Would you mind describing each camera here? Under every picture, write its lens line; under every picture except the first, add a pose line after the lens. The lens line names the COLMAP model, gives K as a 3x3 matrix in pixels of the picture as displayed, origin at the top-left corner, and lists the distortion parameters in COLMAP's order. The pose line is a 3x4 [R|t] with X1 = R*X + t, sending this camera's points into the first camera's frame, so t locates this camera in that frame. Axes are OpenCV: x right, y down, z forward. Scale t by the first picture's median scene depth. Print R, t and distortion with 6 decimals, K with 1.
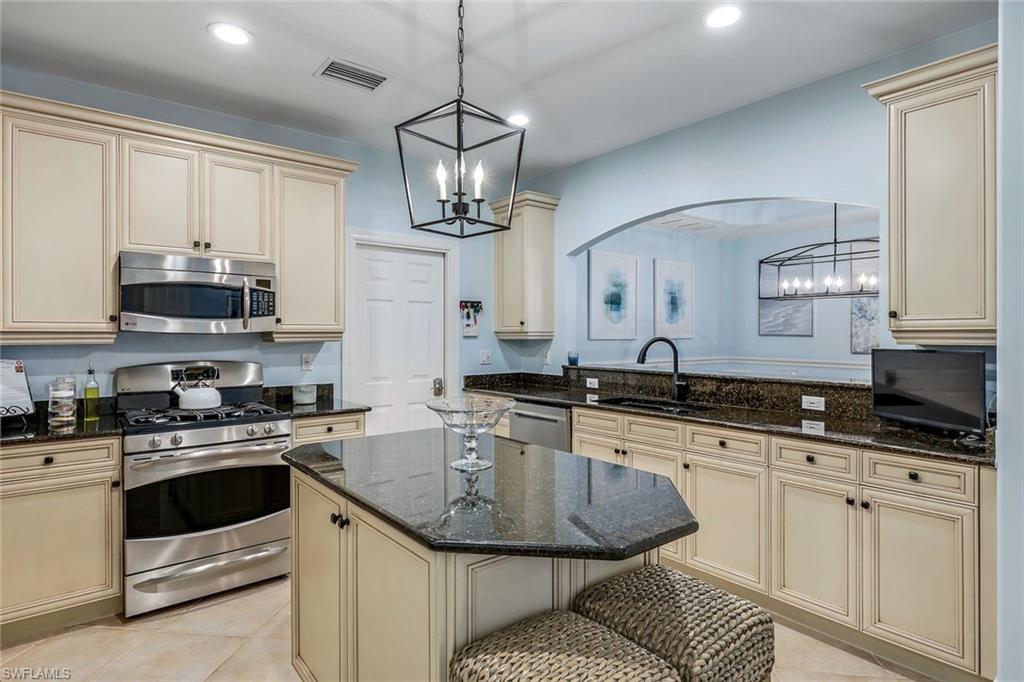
lens RADIAL K [[548.9, 0, 537.4], [0, 548.9, 336.1], [0, 0, 1]] dist [0.019162, 0.000095]
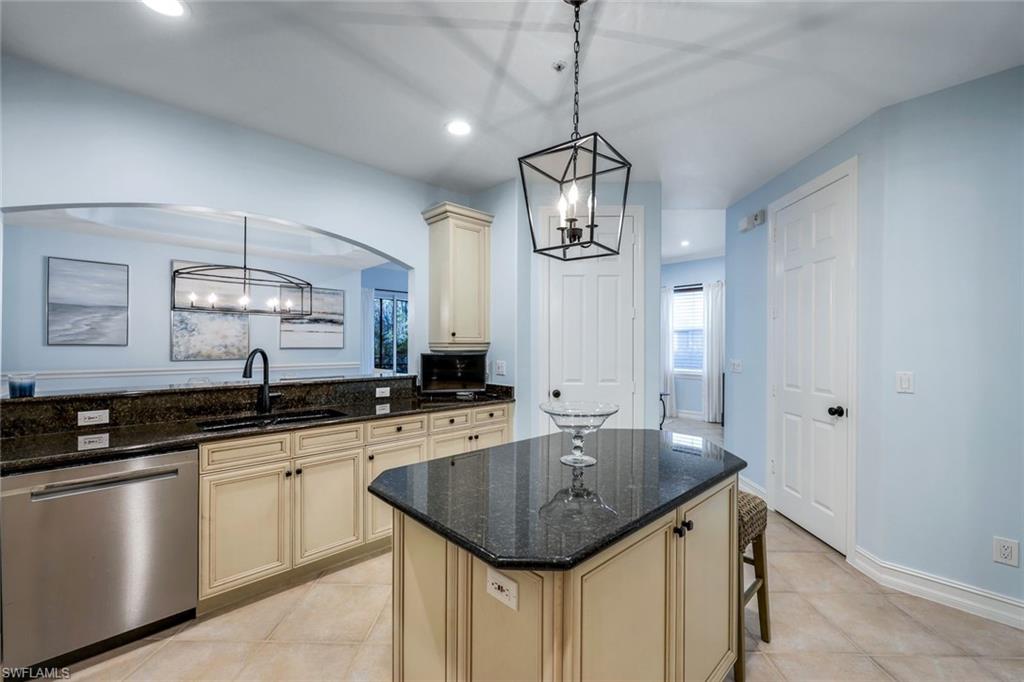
lens RADIAL K [[433.3, 0, 507.8], [0, 433.3, 342.2], [0, 0, 1]] dist [0.000128, -0.000084]
pose [[-0.066054, 0.003343, 0.997810, -0.479125], [0.002616, 0.999992, -0.003177, -0.003527], [-0.997813, 0.002400, -0.066062, 0.554937]]
